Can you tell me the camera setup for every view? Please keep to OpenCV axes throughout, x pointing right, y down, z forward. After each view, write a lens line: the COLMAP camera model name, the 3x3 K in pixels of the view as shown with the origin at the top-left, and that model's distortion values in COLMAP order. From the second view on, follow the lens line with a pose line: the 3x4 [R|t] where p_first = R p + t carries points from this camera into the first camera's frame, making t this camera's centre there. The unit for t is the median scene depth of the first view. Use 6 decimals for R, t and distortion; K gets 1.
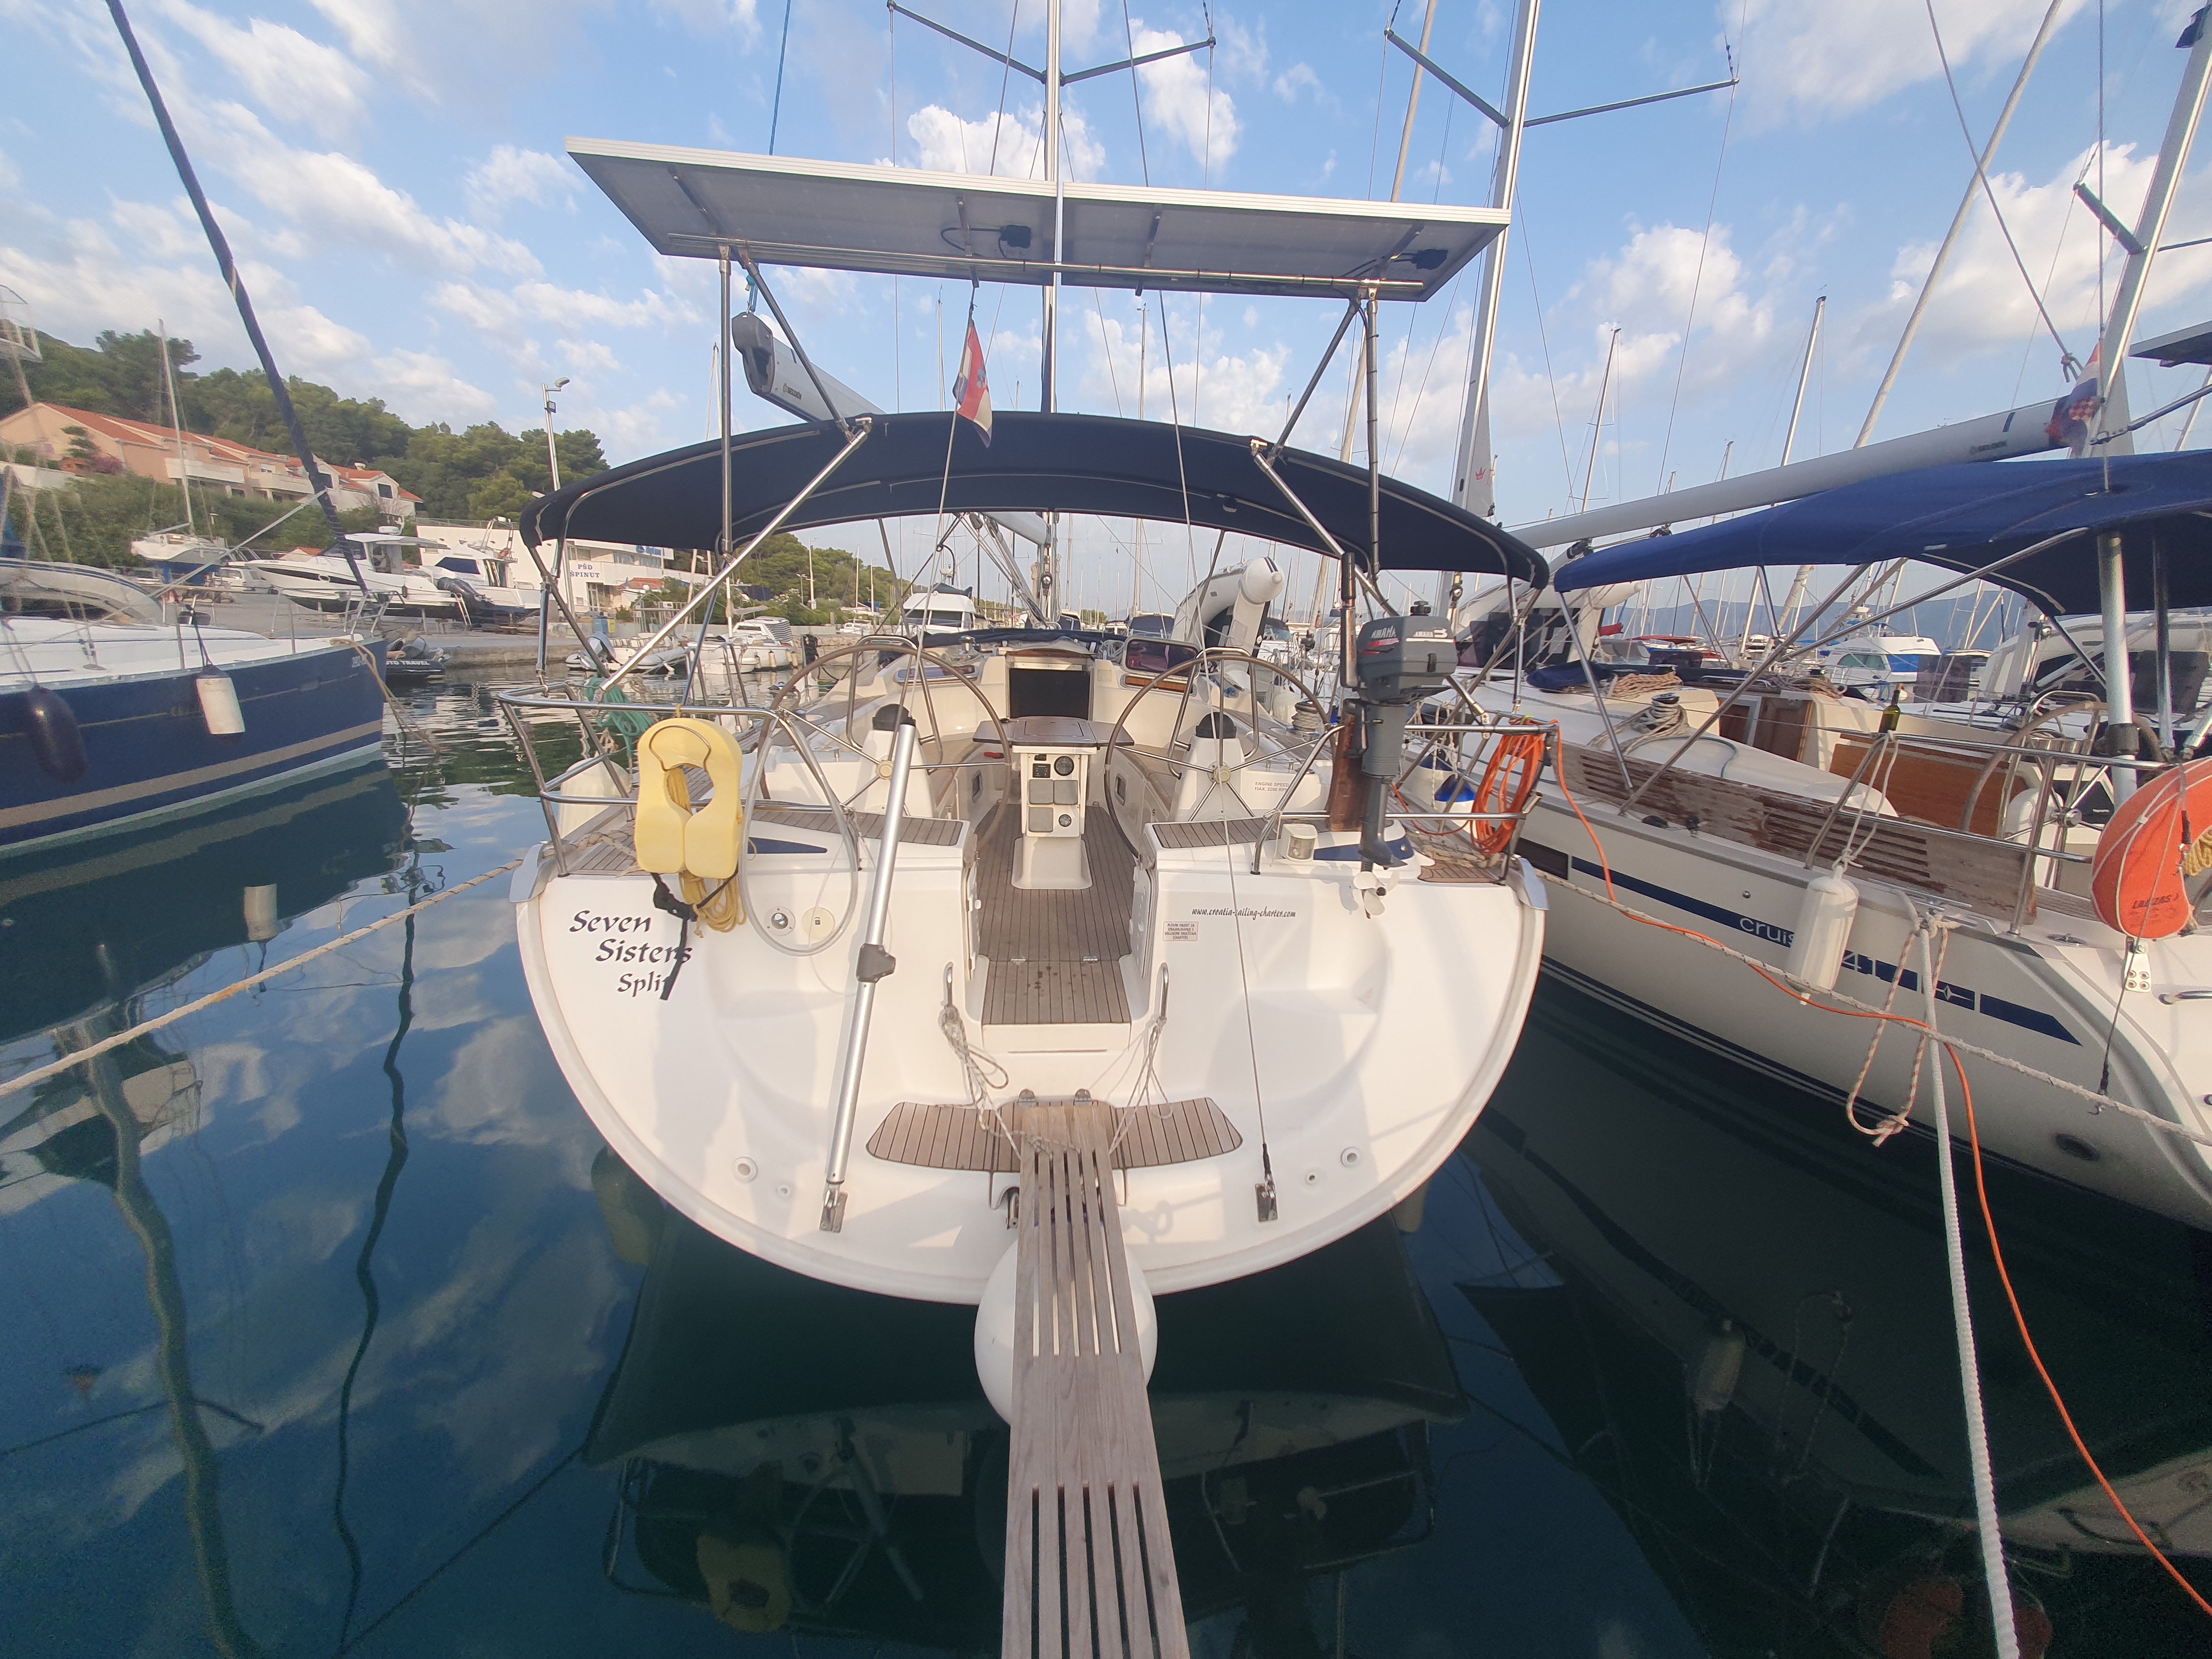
lens RADIAL K [[858.3, 0, 1121.3], [0, 858.3, 831.8], [0, 0, 1]] dist [0.006355, -0.000080]
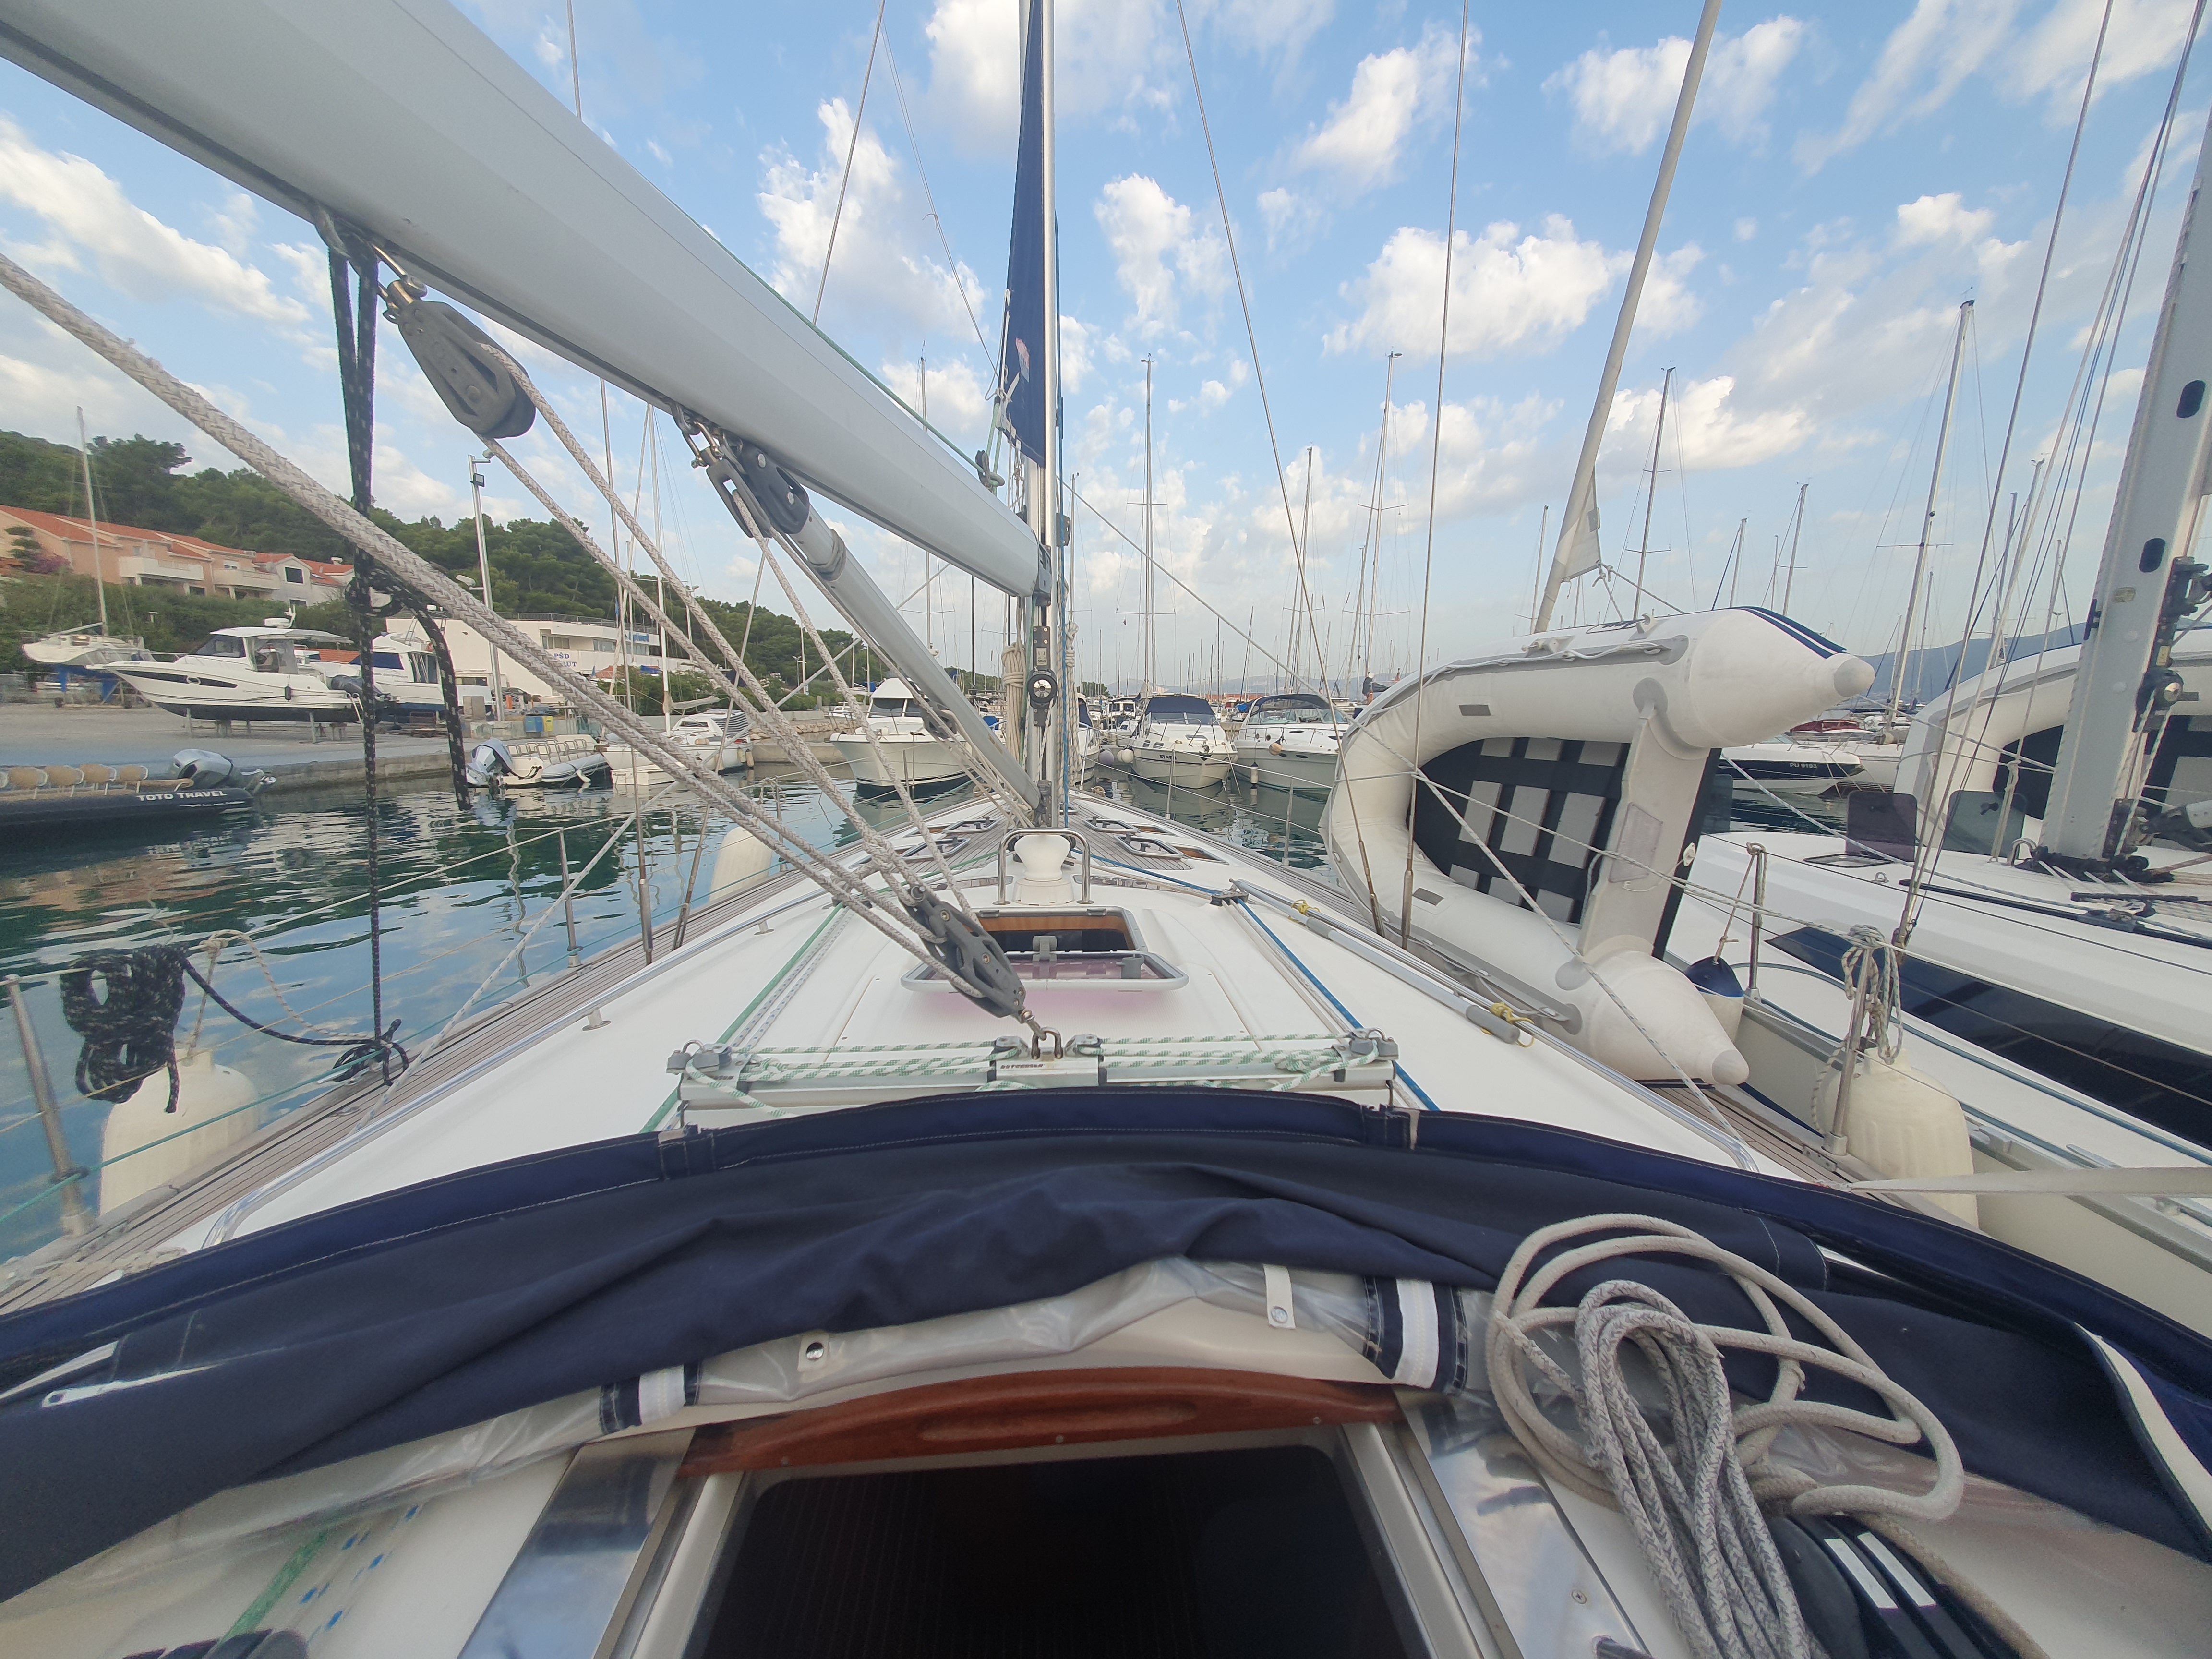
lens RADIAL K [[858.3, 0, 1121.3], [0, 858.3, 831.8], [0, 0, 1]] dist [0.006355, -0.000080]
pose [[0.999619, -0.027145, -0.005084, -0.142417], [0.026661, 0.996546, -0.078650, -0.547864], [0.007202, 0.078484, 0.996889, 1.729897]]
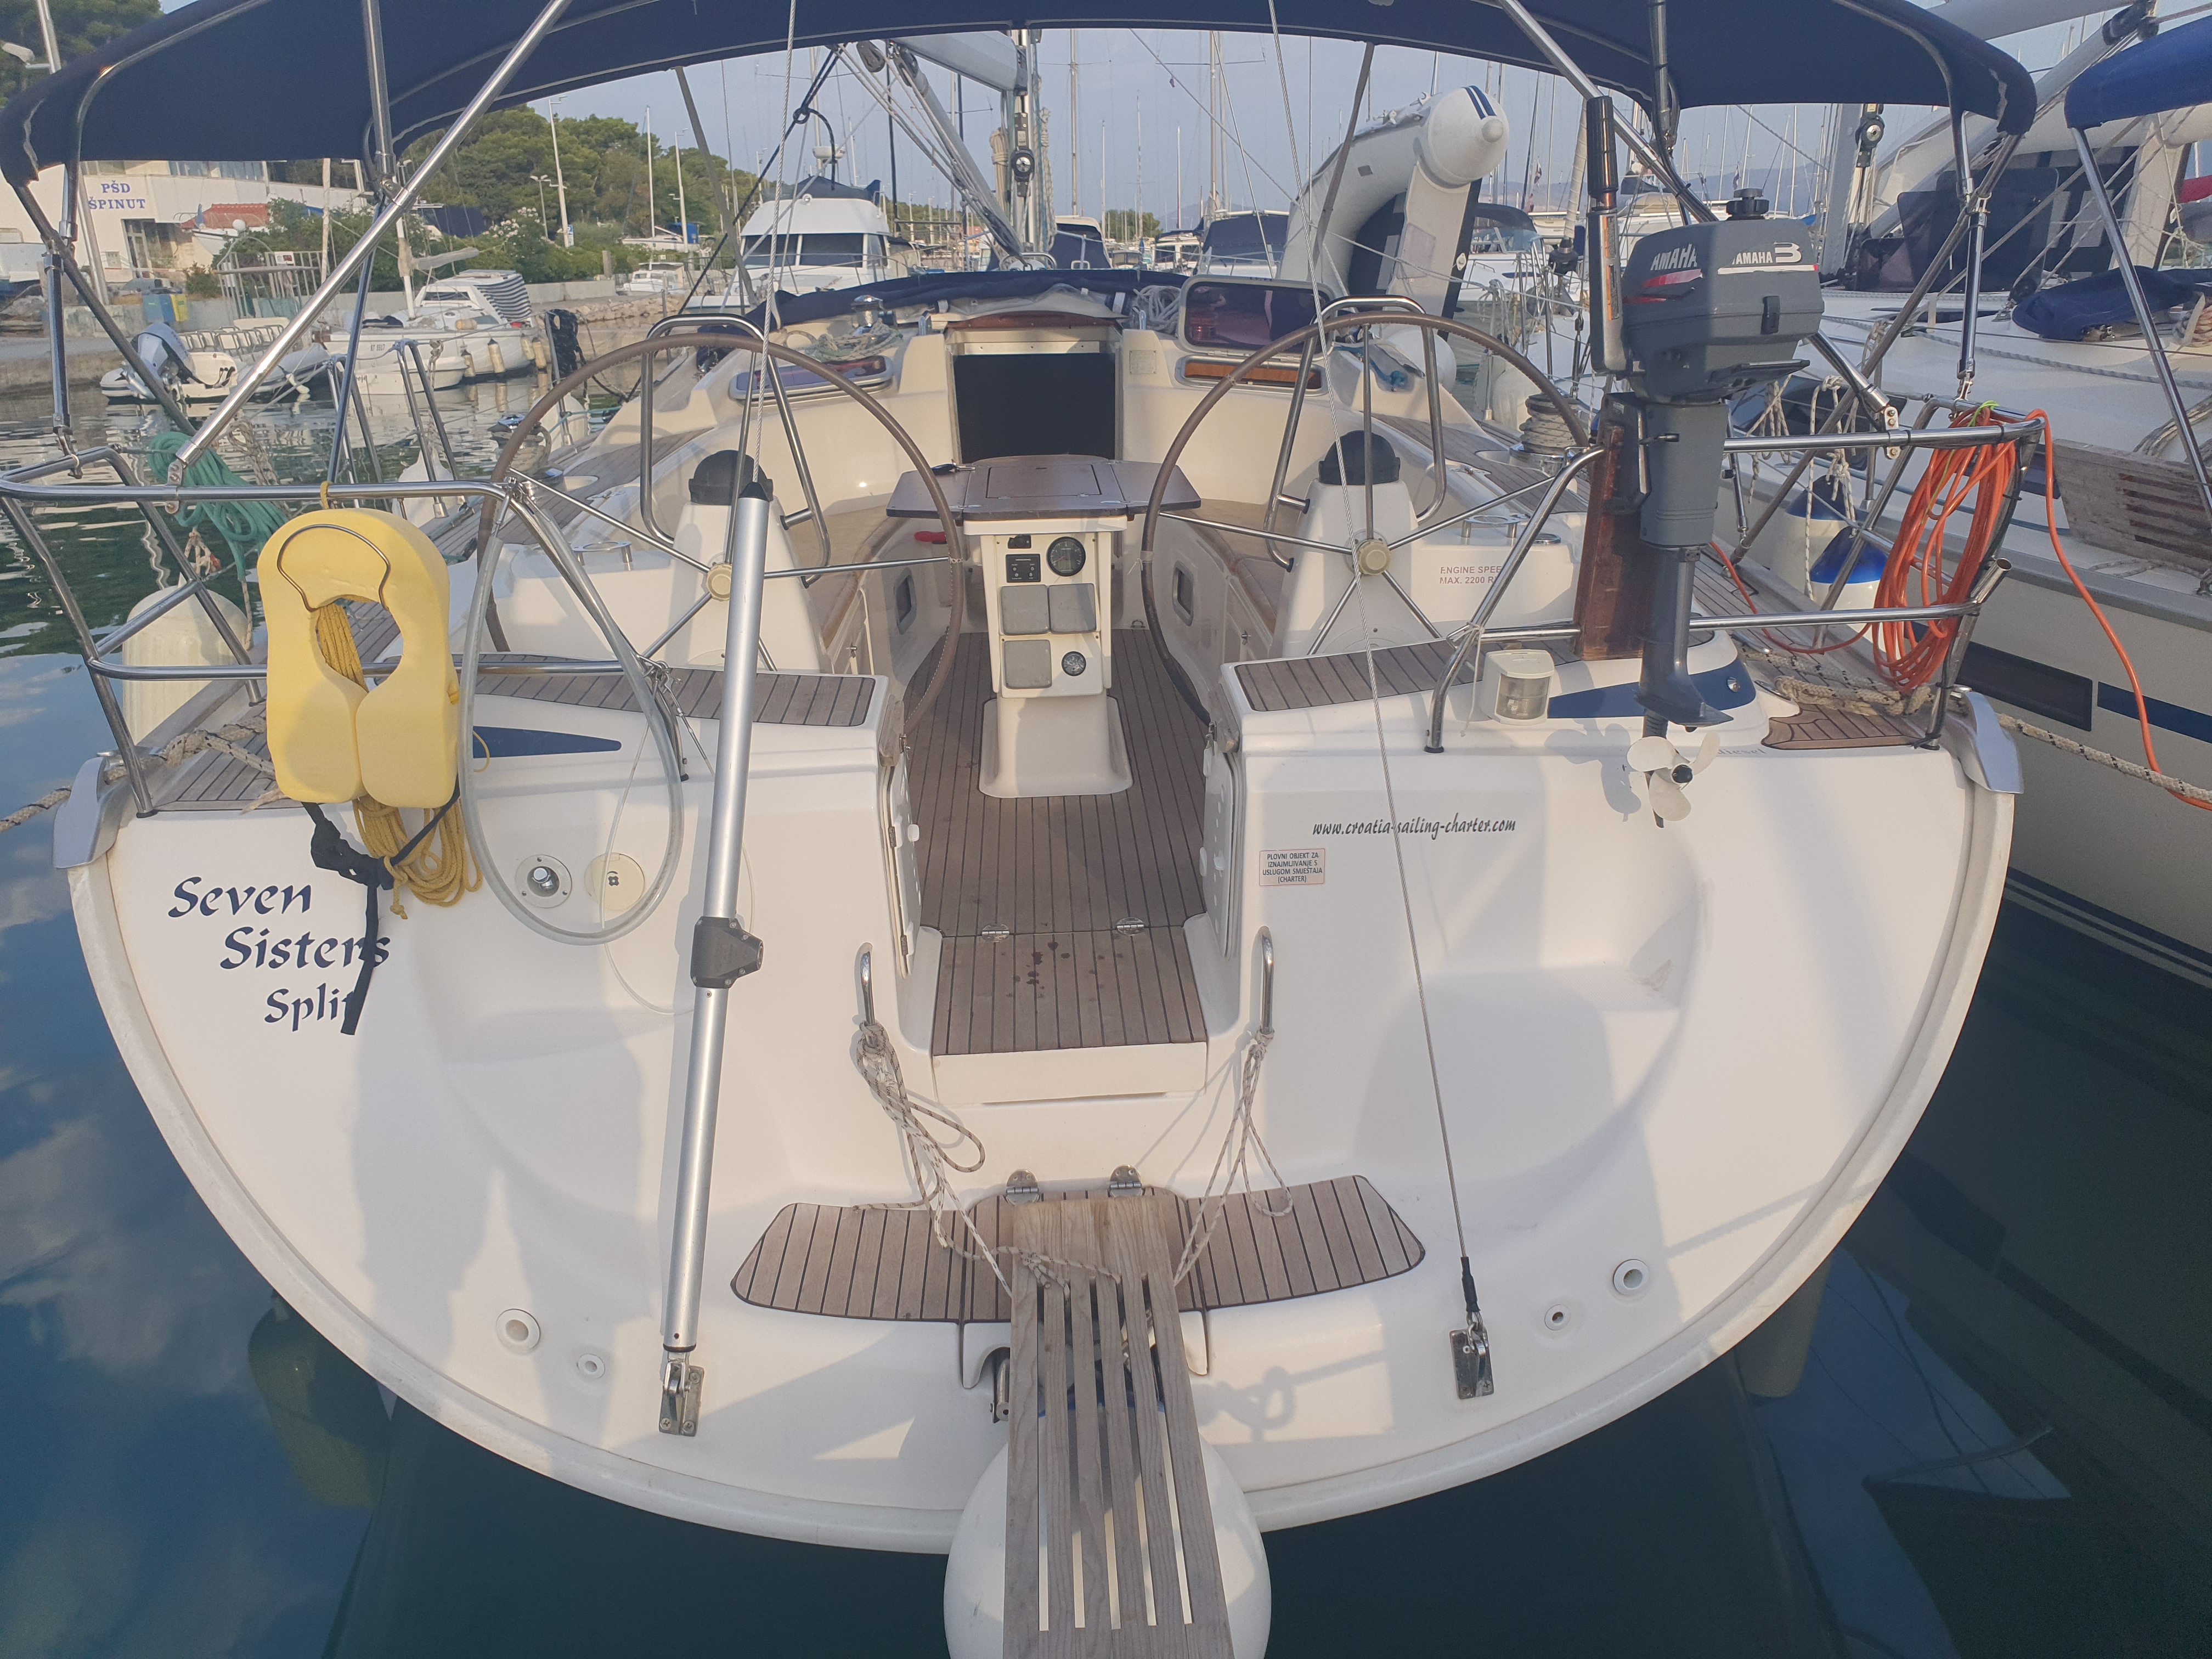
lens RADIAL K [[1714.1, 0, 1106.0], [0, 1714.1, 829.5], [0, 0, 1]] dist [0.007558, 0.010264]
pose [[0.996914, -0.044926, -0.064374, 0.019068], [0.050824, 0.994358, 0.093110, -0.008418], [0.059828, -0.096094, 0.993573, -0.033744]]
